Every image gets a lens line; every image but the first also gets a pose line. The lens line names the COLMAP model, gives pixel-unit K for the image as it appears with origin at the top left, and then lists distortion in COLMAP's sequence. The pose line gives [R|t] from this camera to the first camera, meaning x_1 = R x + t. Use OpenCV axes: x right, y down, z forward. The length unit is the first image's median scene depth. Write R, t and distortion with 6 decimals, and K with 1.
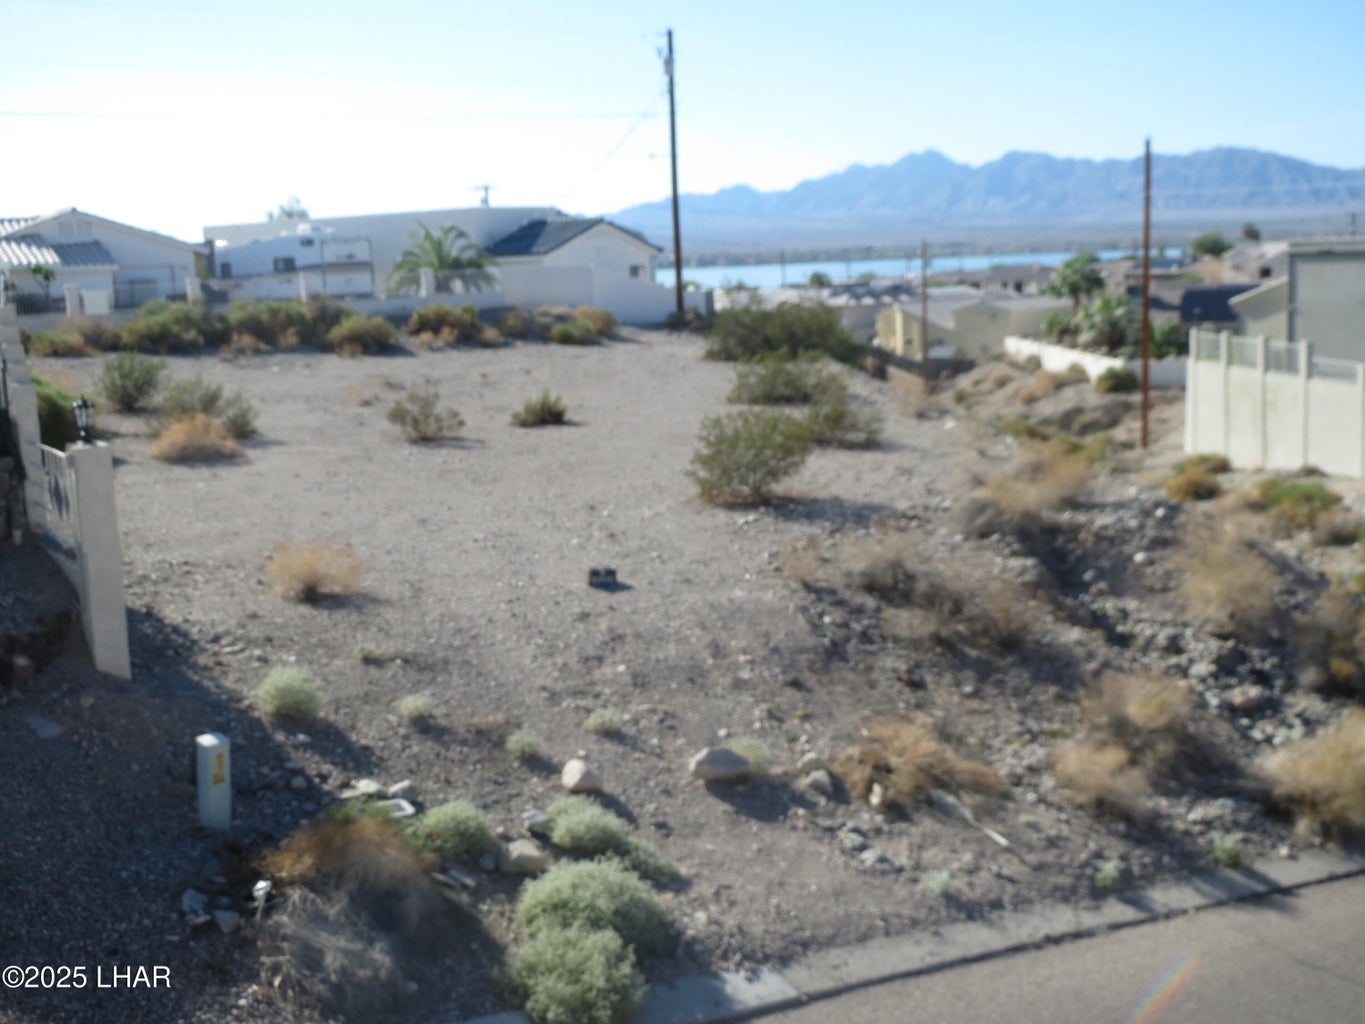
lens RADIAL K [[1645.2, 0, 682.5], [0, 1645.2, 512.0], [0, 0, 1]] dist [-0.004706, -0.022153]
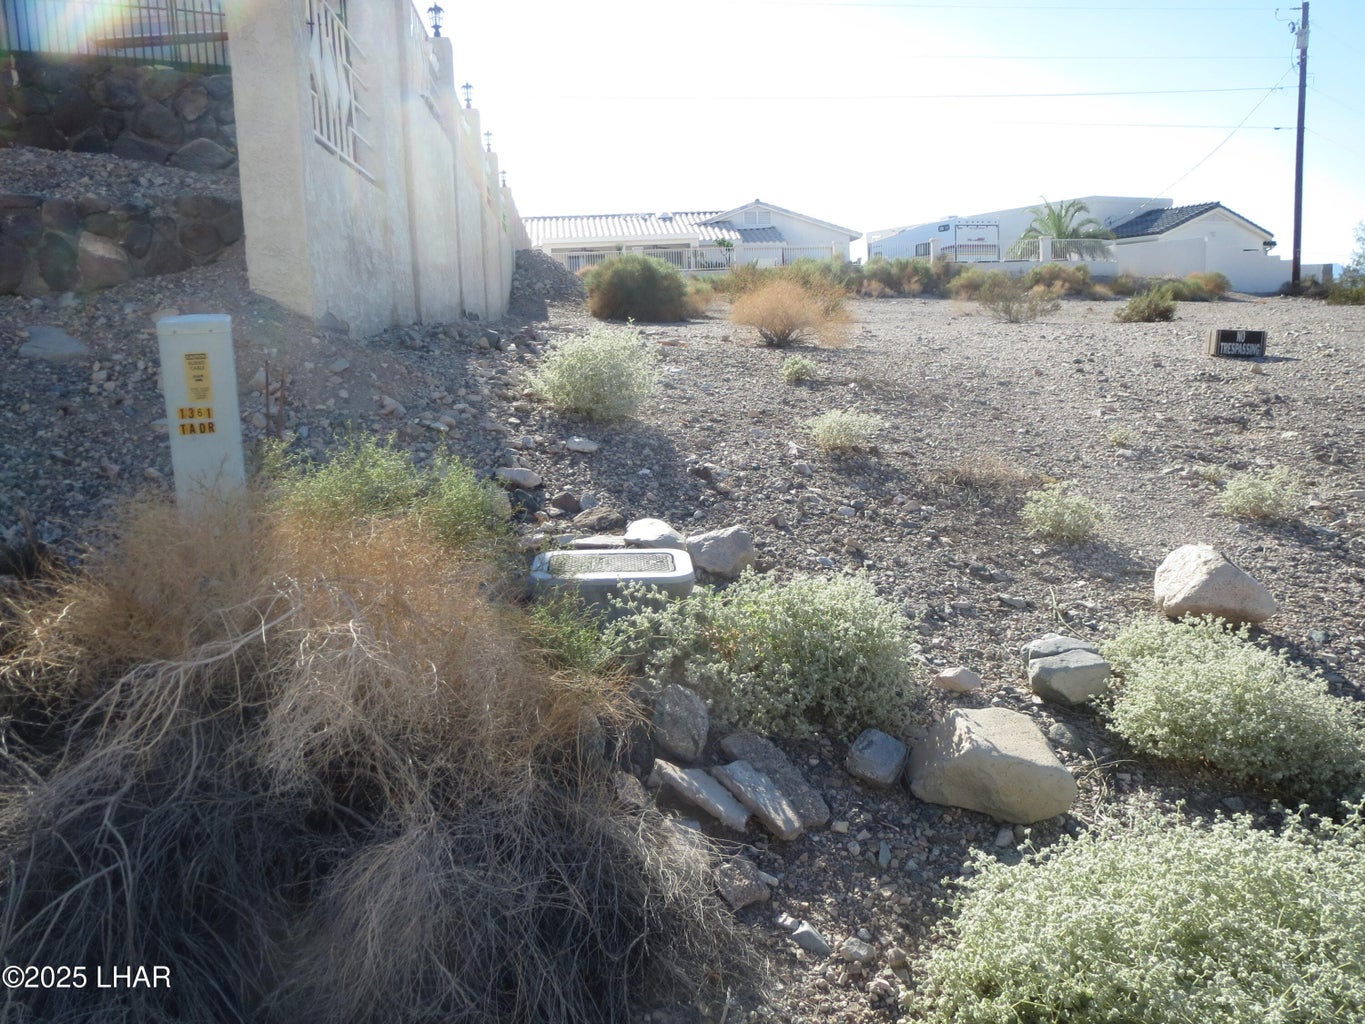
lens RADIAL K [[1145.7, 0, 682.5], [0, 1145.7, 512.0], [0, 0, 1]] dist [-0.006206, -0.002215]
pose [[0.891503, 0.068189, -0.447853, -0.042977], [-0.067967, 0.997550, 0.016588, 0.122249], [0.447886, 0.015651, 0.893953, 0.583340]]
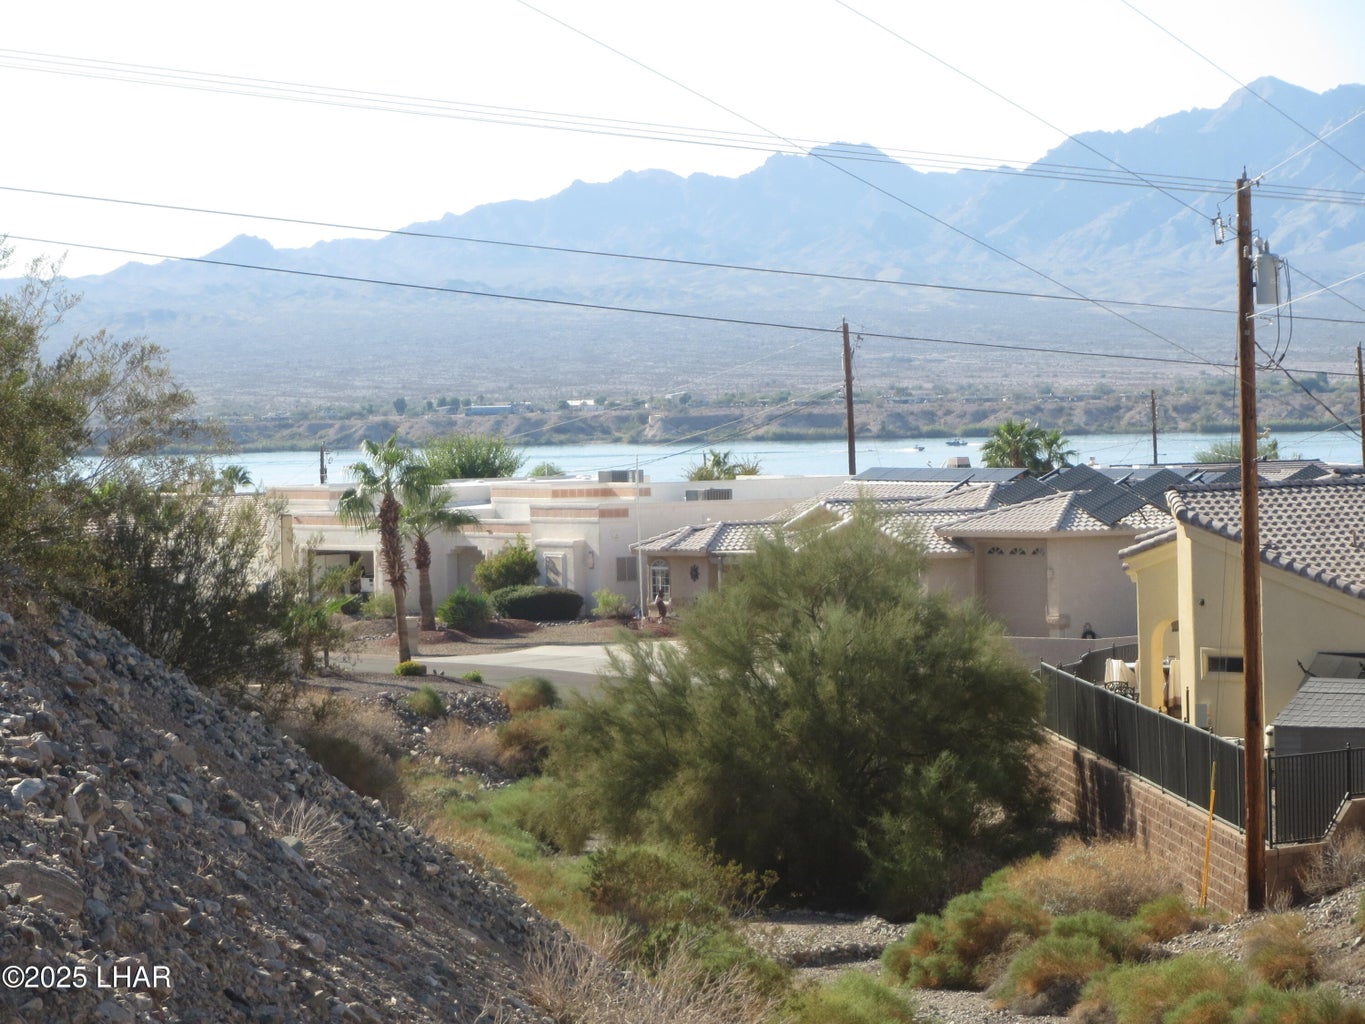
lens RADIAL K [[5990.5, 0, 682.5], [0, 5990.5, 512.0], [0, 0, 1]] dist [-0.354224, -4.168384]
pose [[0.999757, 0.022051, -0.000086, 0.401043], [-0.021851, 0.990130, -0.138441, -0.071932], [-0.002967, 0.138410, 0.990371, 1.282335]]
